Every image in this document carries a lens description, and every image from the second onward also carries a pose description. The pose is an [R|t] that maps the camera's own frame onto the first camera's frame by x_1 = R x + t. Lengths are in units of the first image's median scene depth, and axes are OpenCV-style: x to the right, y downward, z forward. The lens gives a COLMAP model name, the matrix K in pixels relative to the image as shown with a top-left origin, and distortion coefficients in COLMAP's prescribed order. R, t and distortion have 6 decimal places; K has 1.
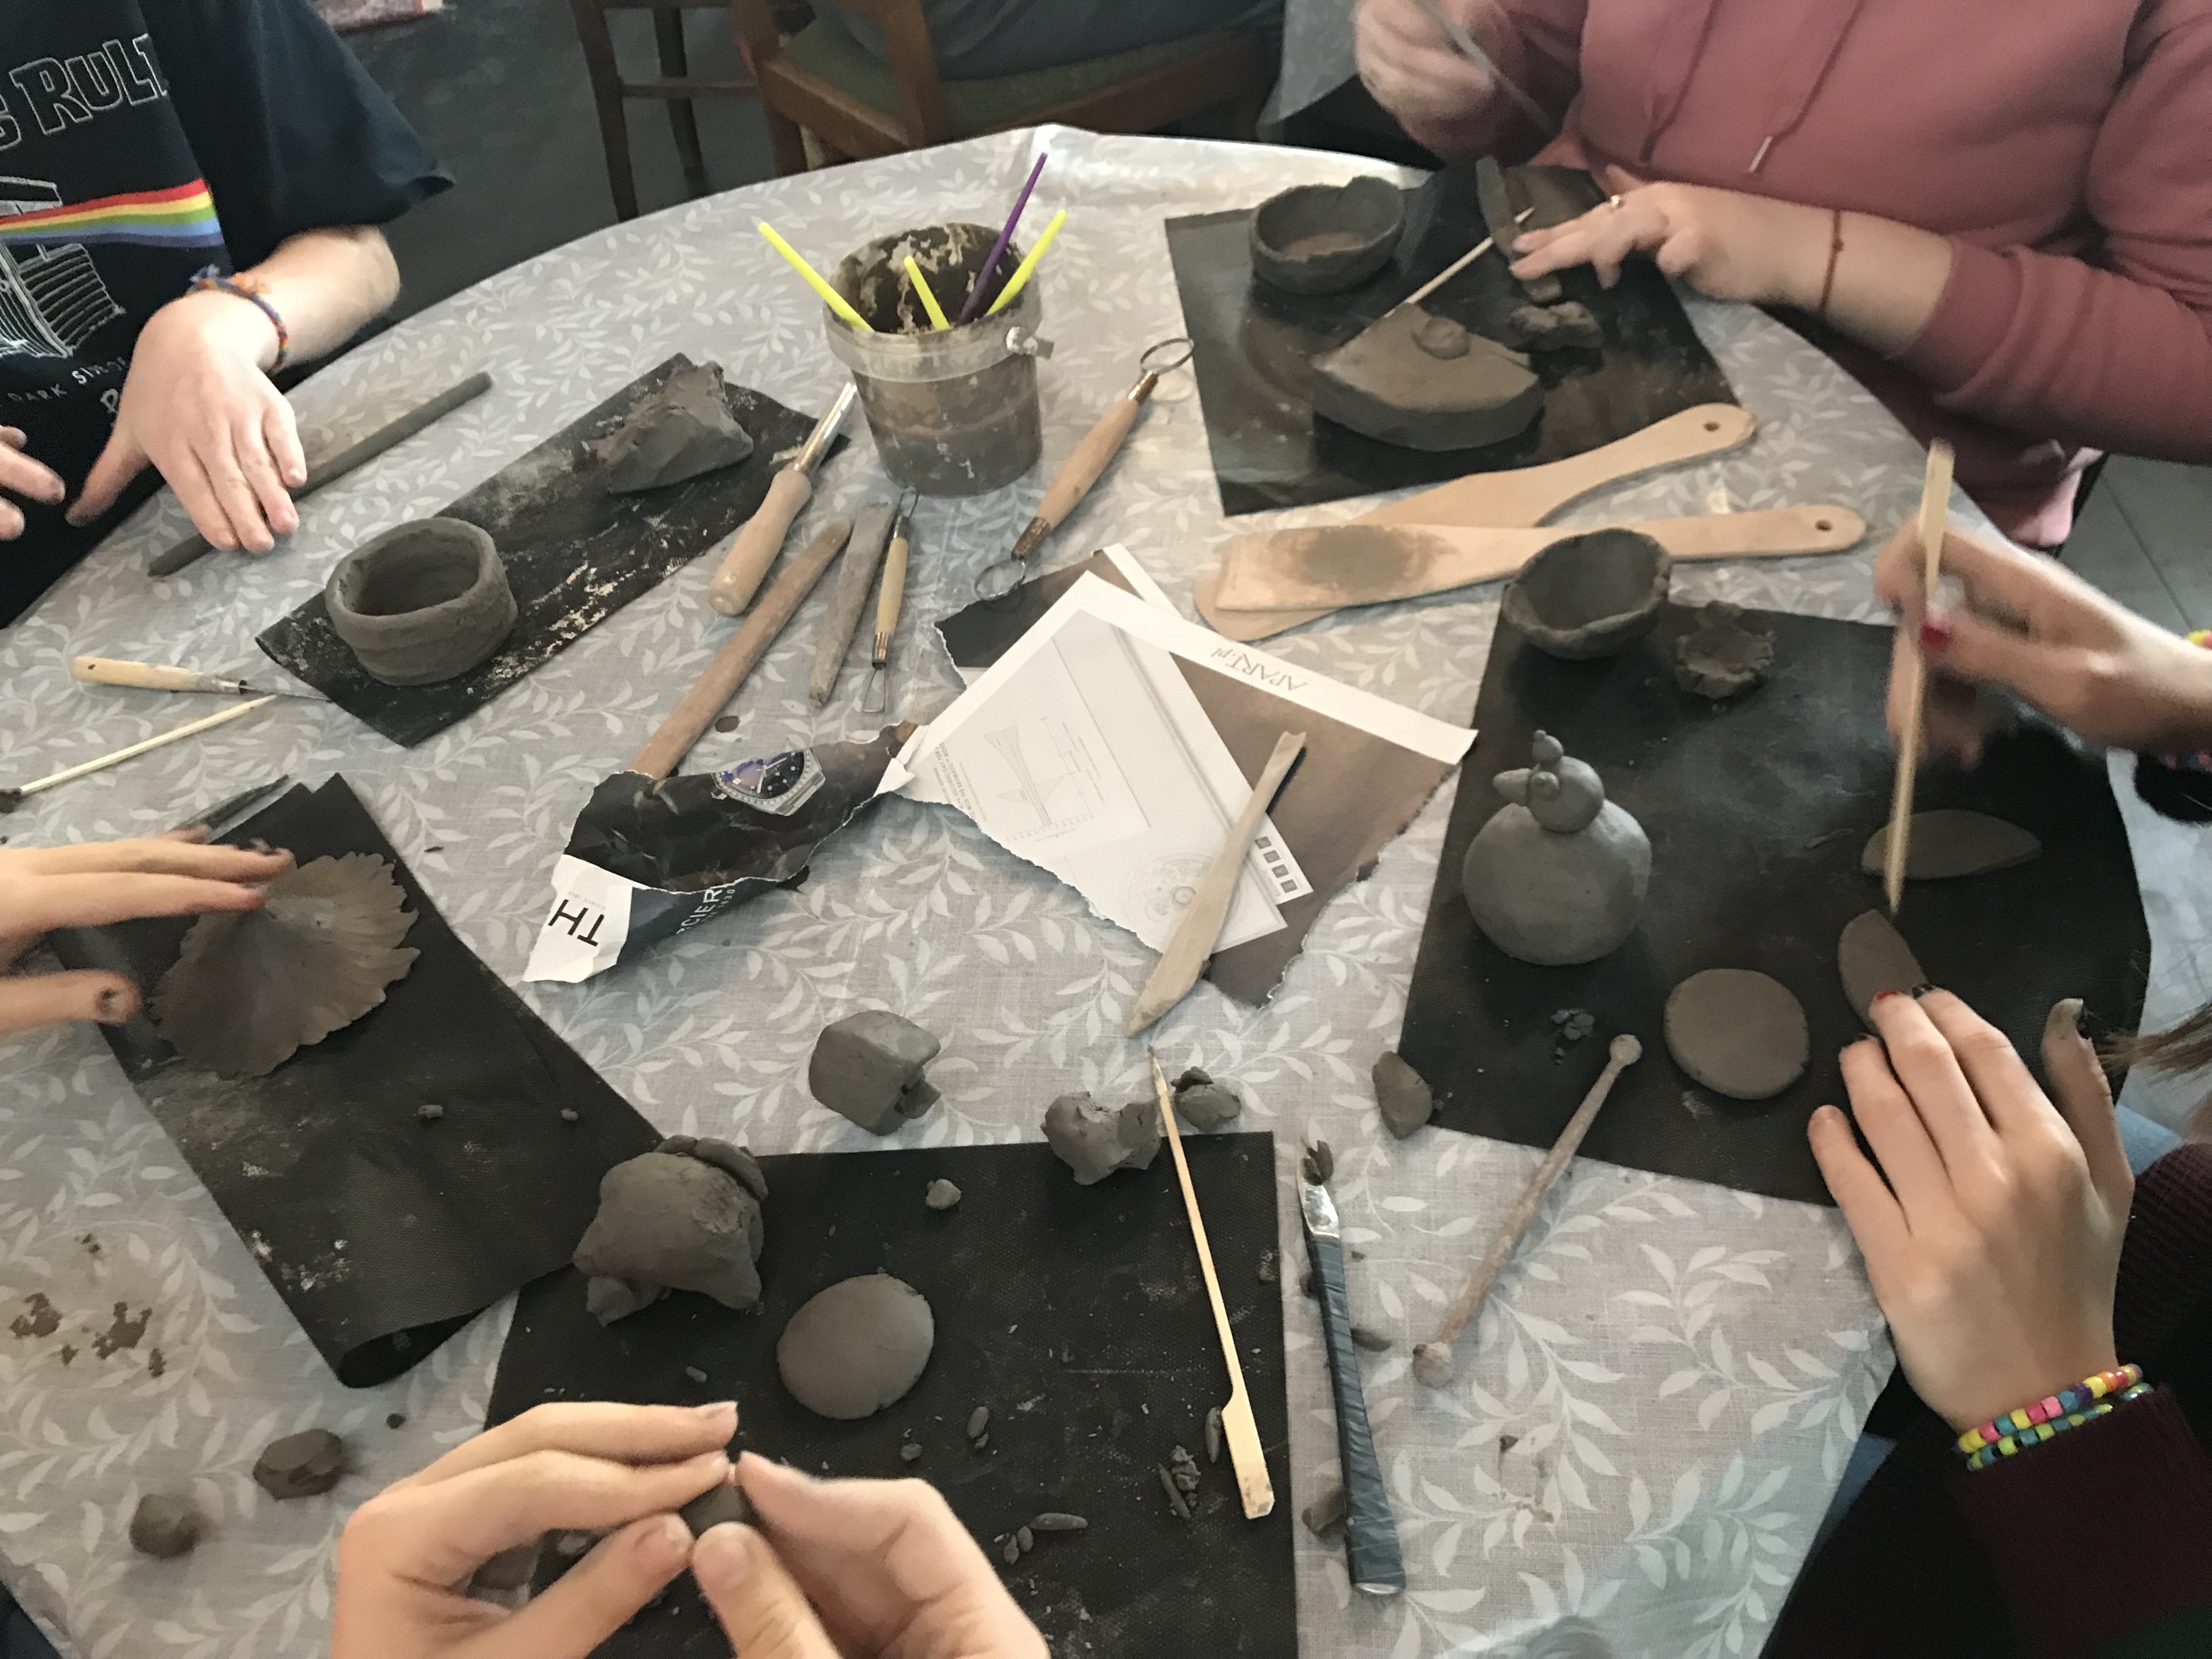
lens RADIAL K [[1800.4, 0, 1106.0], [0, 1800.4, 829.5], [0, 0, 1]] dist [0.014120, 0.001039]
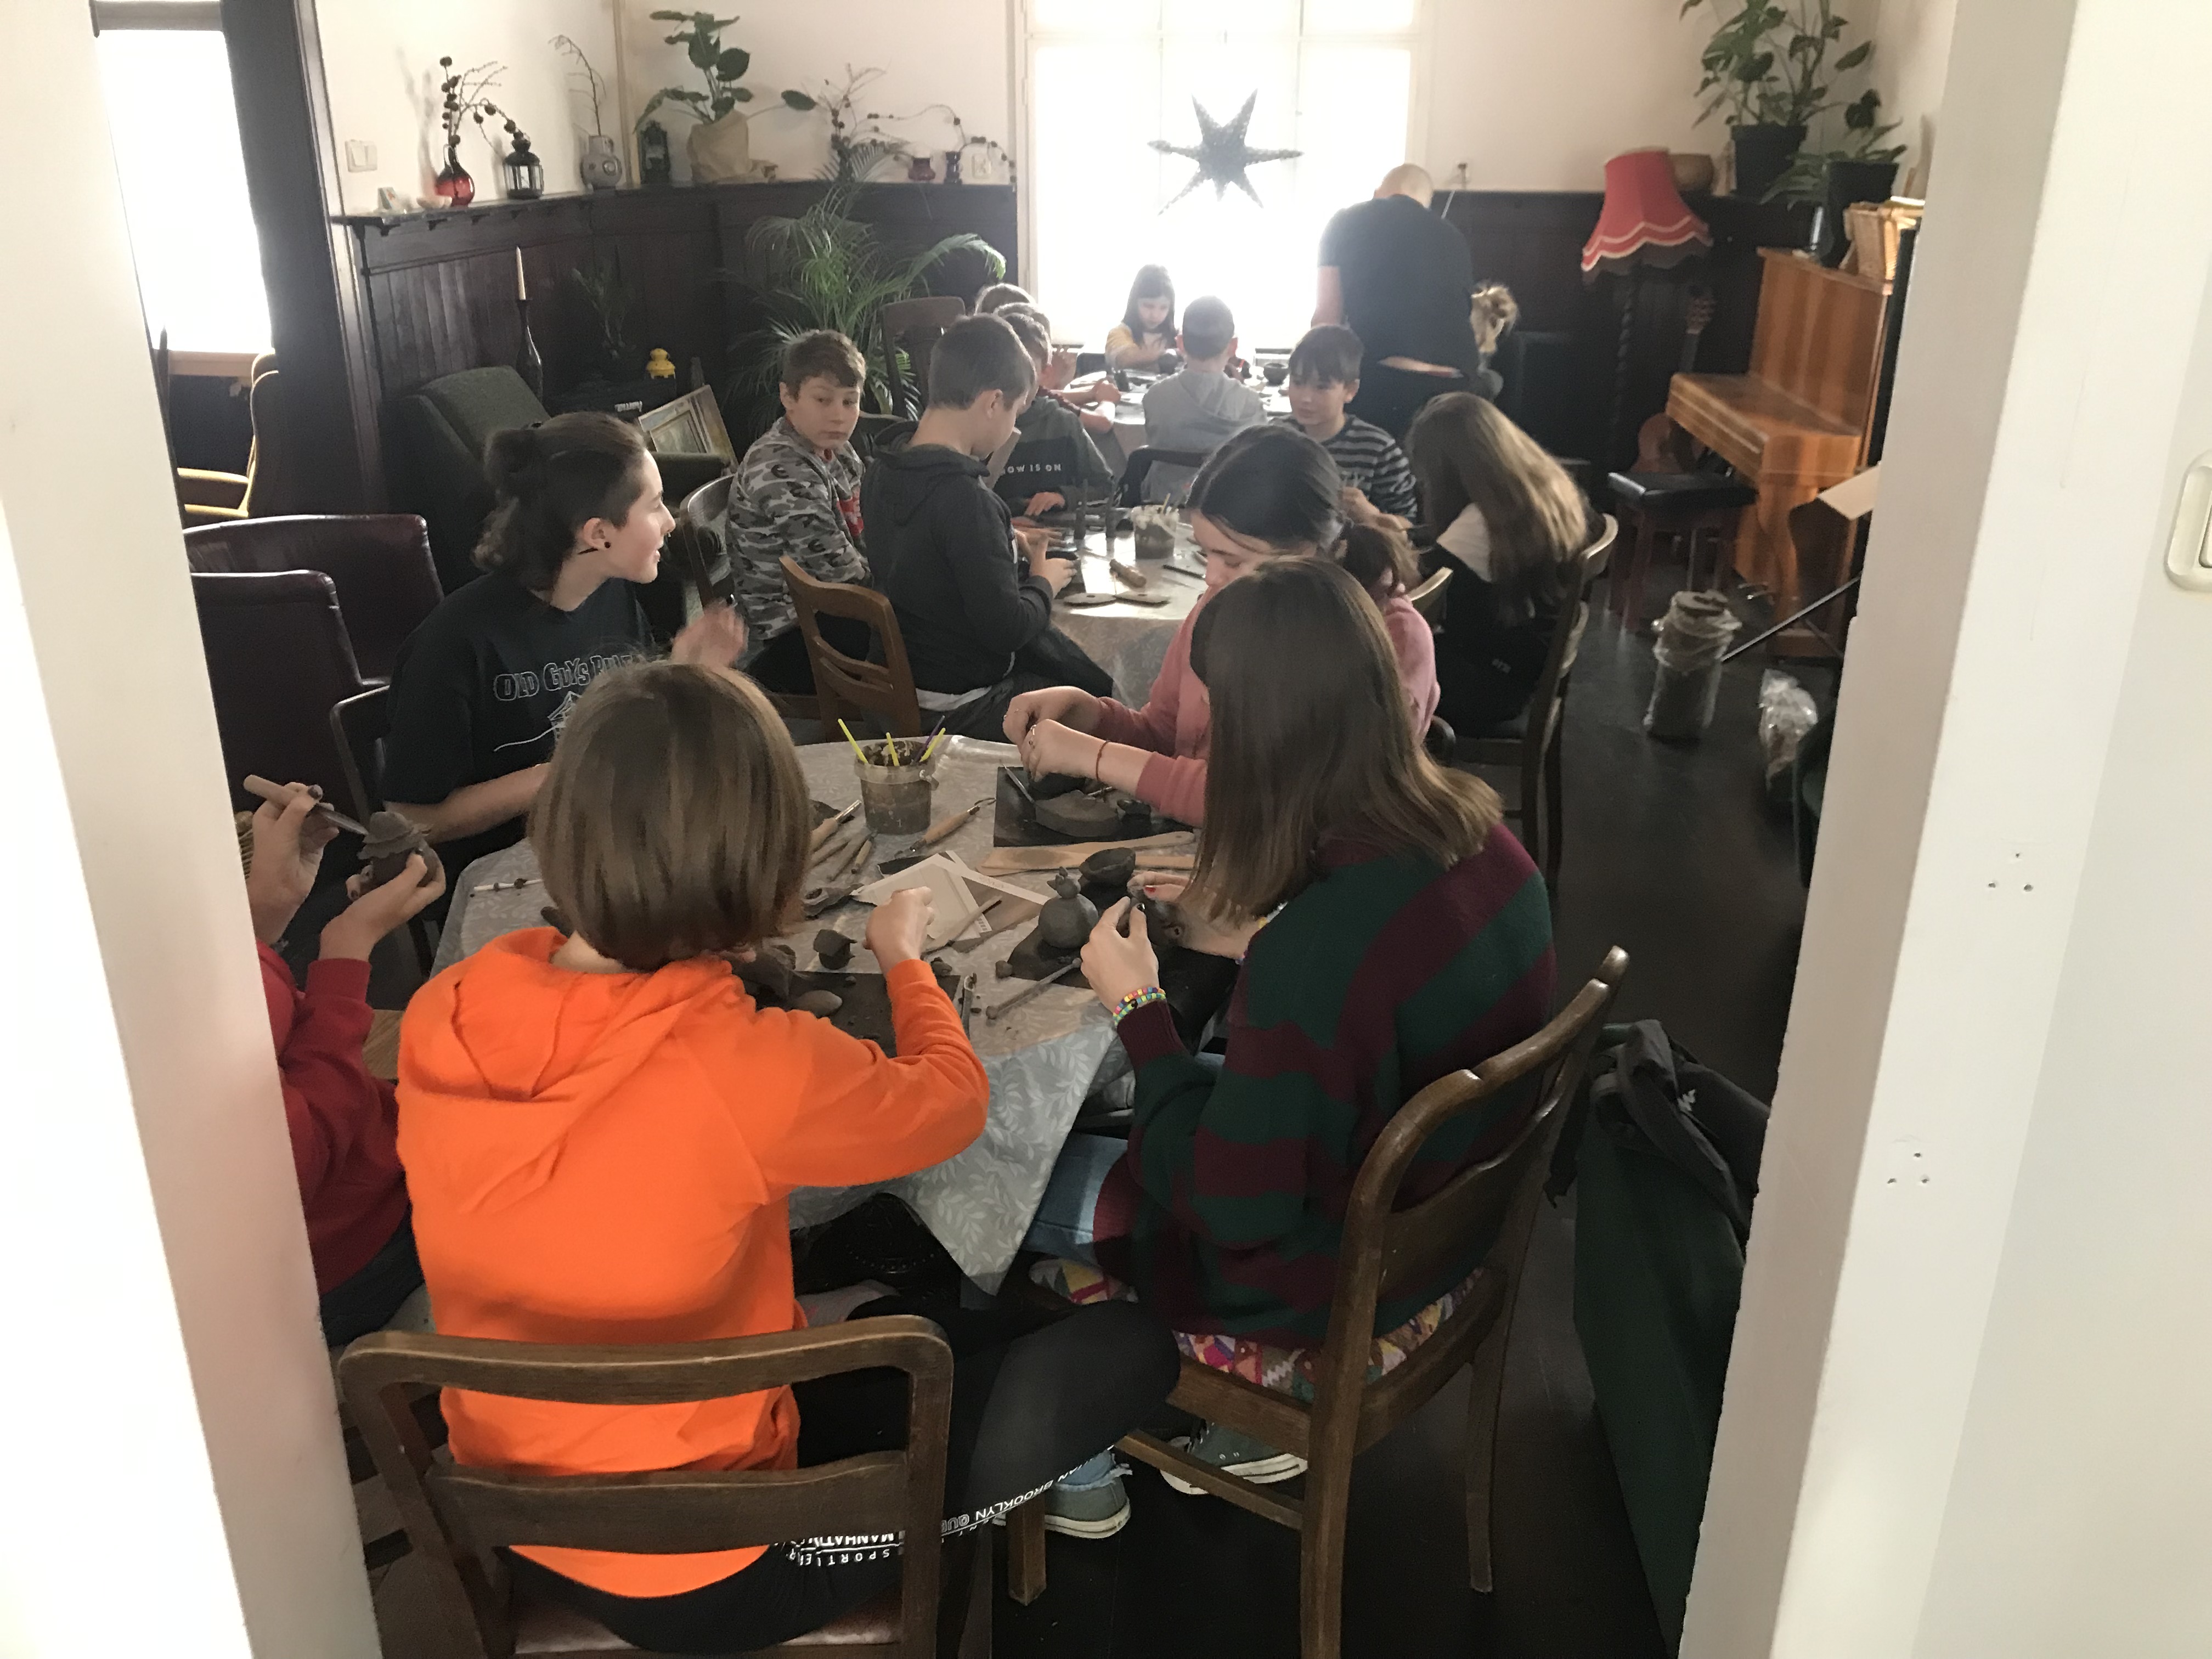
lens RADIAL K [[1809.7, 0, 1106.0], [0, 1809.7, 829.5], [0, 0, 1]] dist [-0.011515, 0.036434]
pose [[0.992802, 0.119751, -0.001757, 0.242153], [-0.109930, 0.905367, -0.410154, 0.911839], [-0.047526, 0.407395, 0.912015, -1.495242]]
